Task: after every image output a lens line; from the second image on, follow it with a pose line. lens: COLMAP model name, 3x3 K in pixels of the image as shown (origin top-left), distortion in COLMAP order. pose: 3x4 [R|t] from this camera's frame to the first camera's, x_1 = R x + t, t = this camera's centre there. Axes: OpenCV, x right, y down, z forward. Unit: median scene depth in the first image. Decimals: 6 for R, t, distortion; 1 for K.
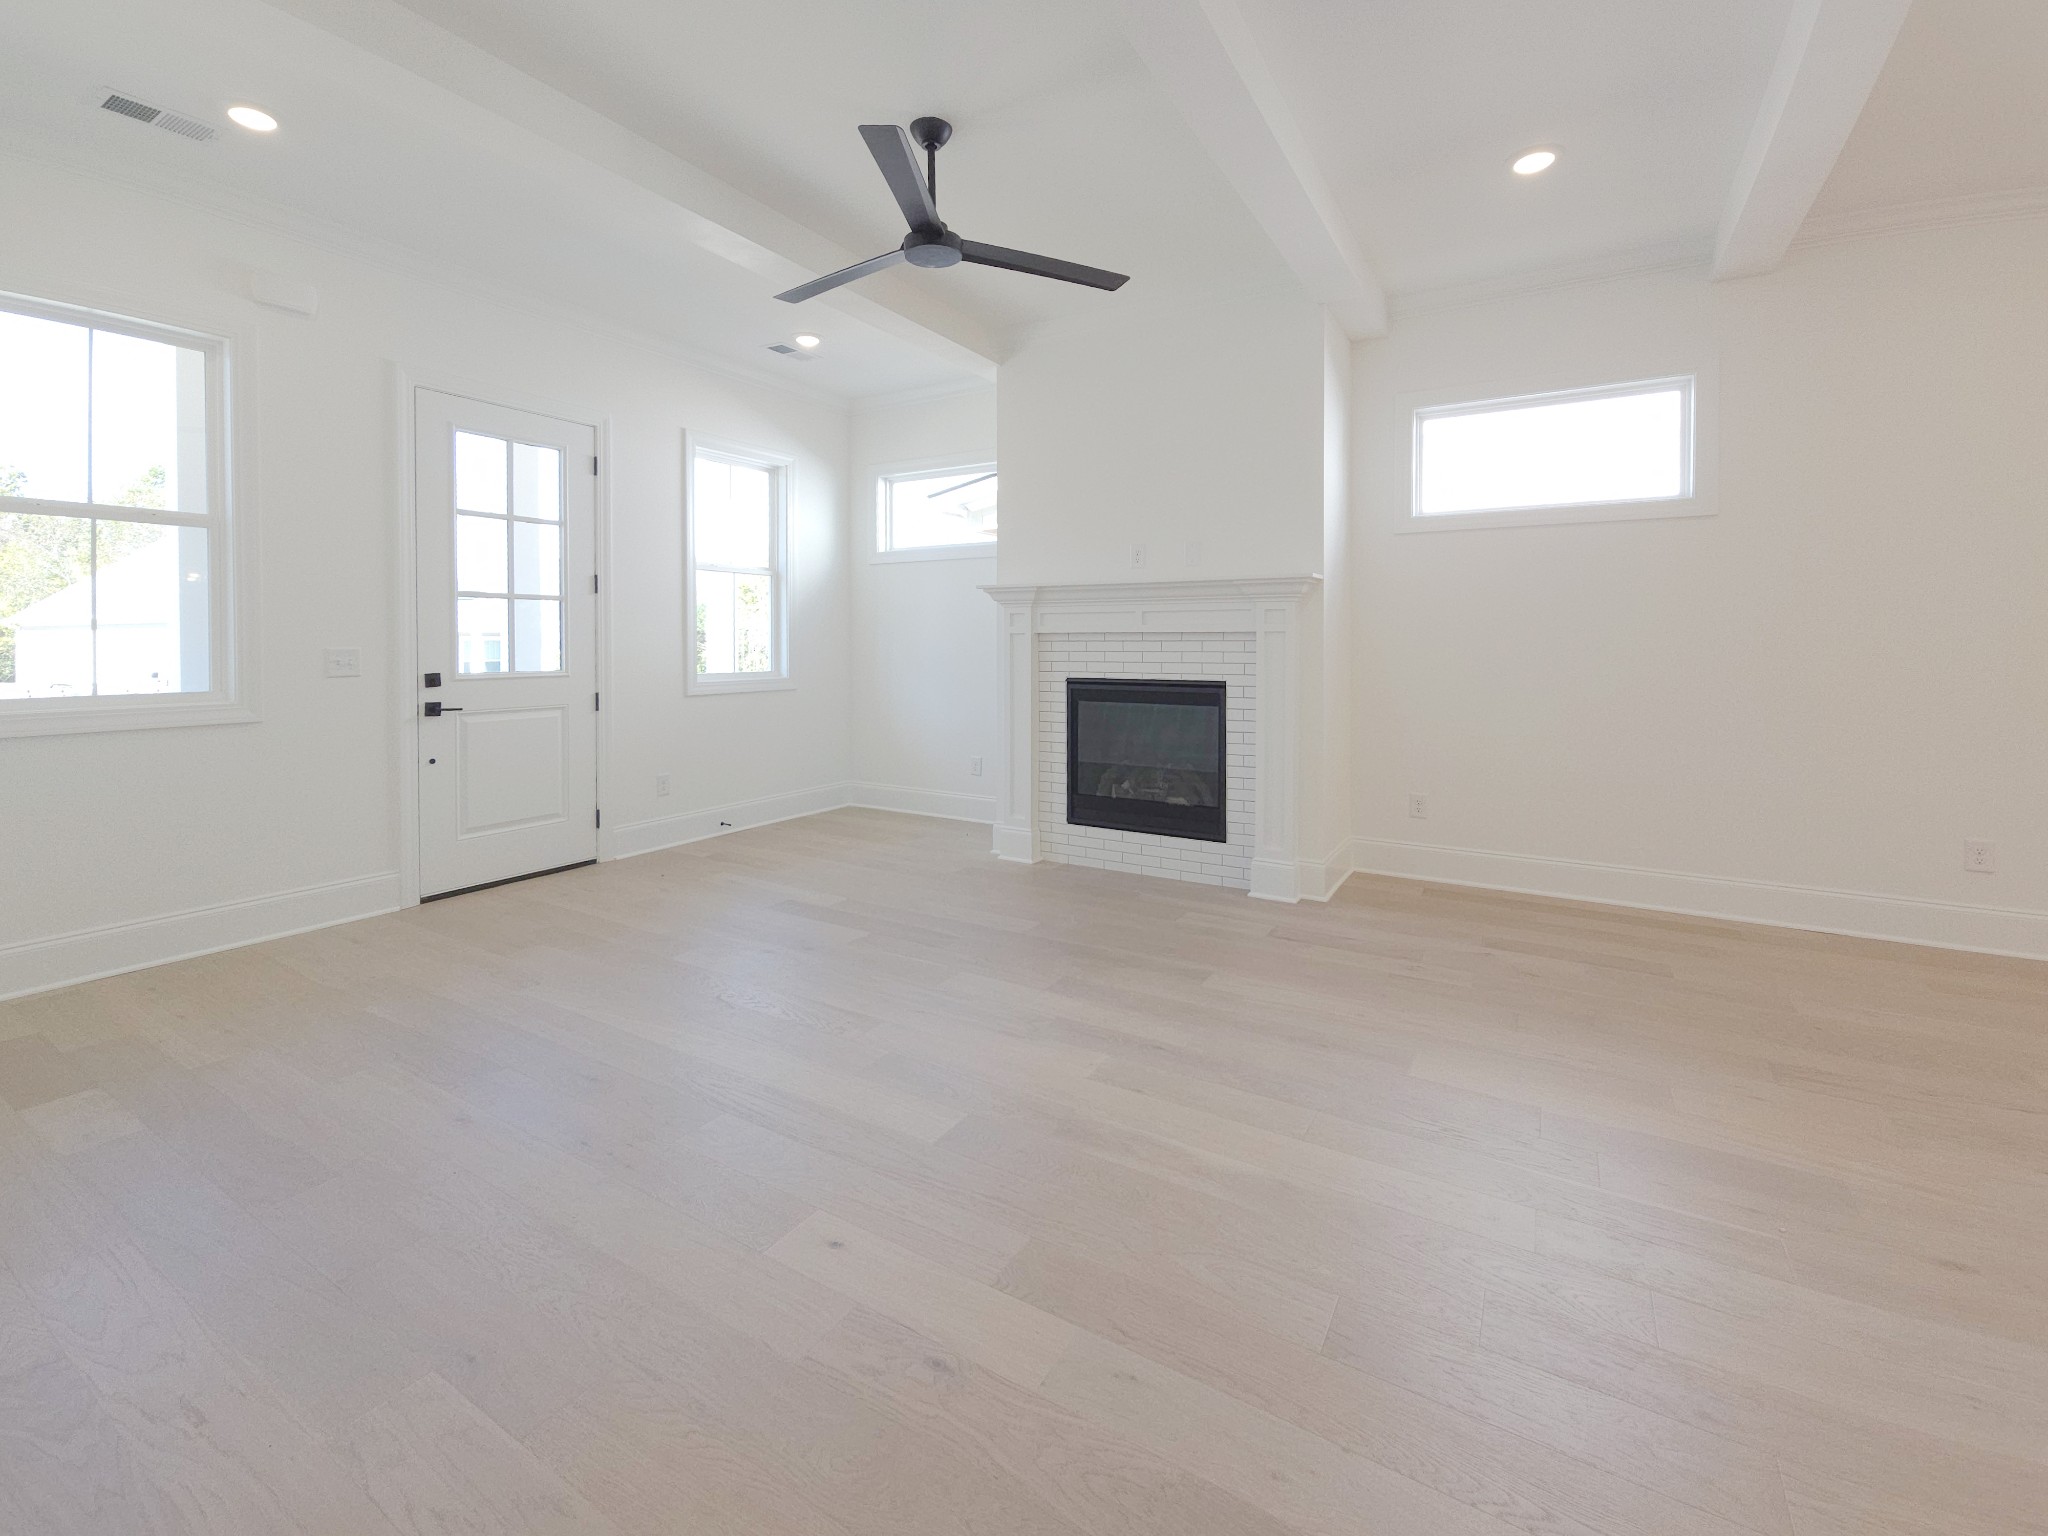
lens RADIAL K [[905.4, 0, 1016.8], [0, 905.4, 659.8], [0, 0, 1]] dist [-0.005707, -0.001537]
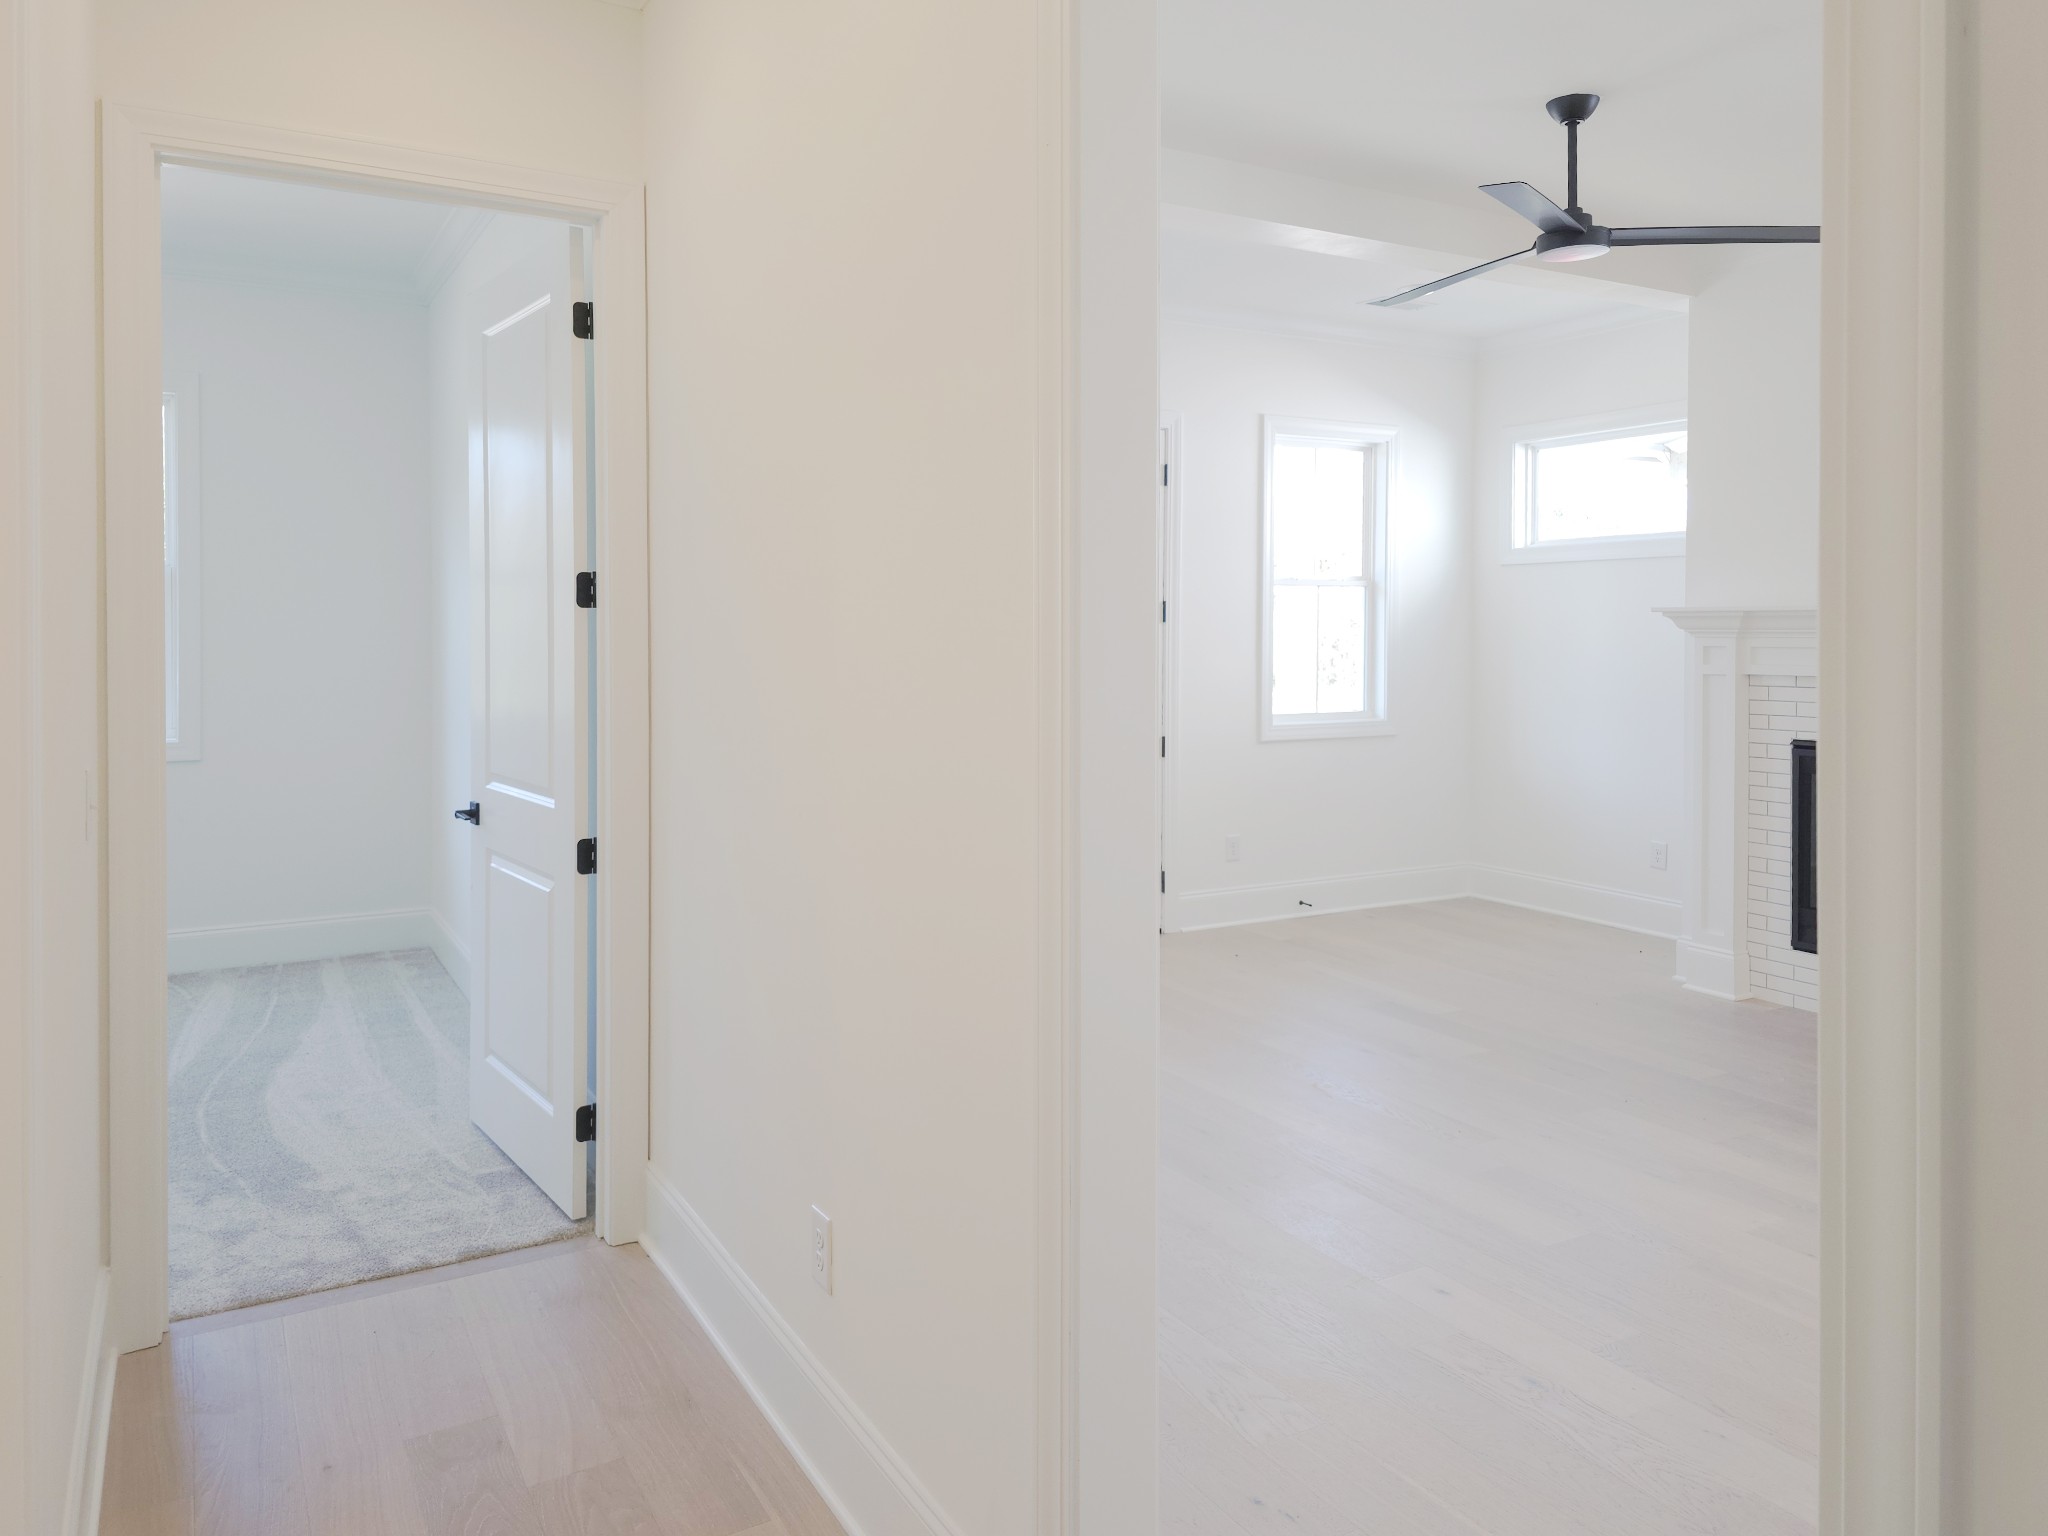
lens RADIAL K [[1471.0, 0, 991.0], [0, 1471.0, 655.8], [0, 0, 1]] dist [0.051275, -0.033347]
pose [[0.876547, 0.010302, -0.481206, 0.065171], [-0.011046, 0.999938, 0.001287, -0.039738], [0.481189, 0.004187, 0.876607, -0.306598]]
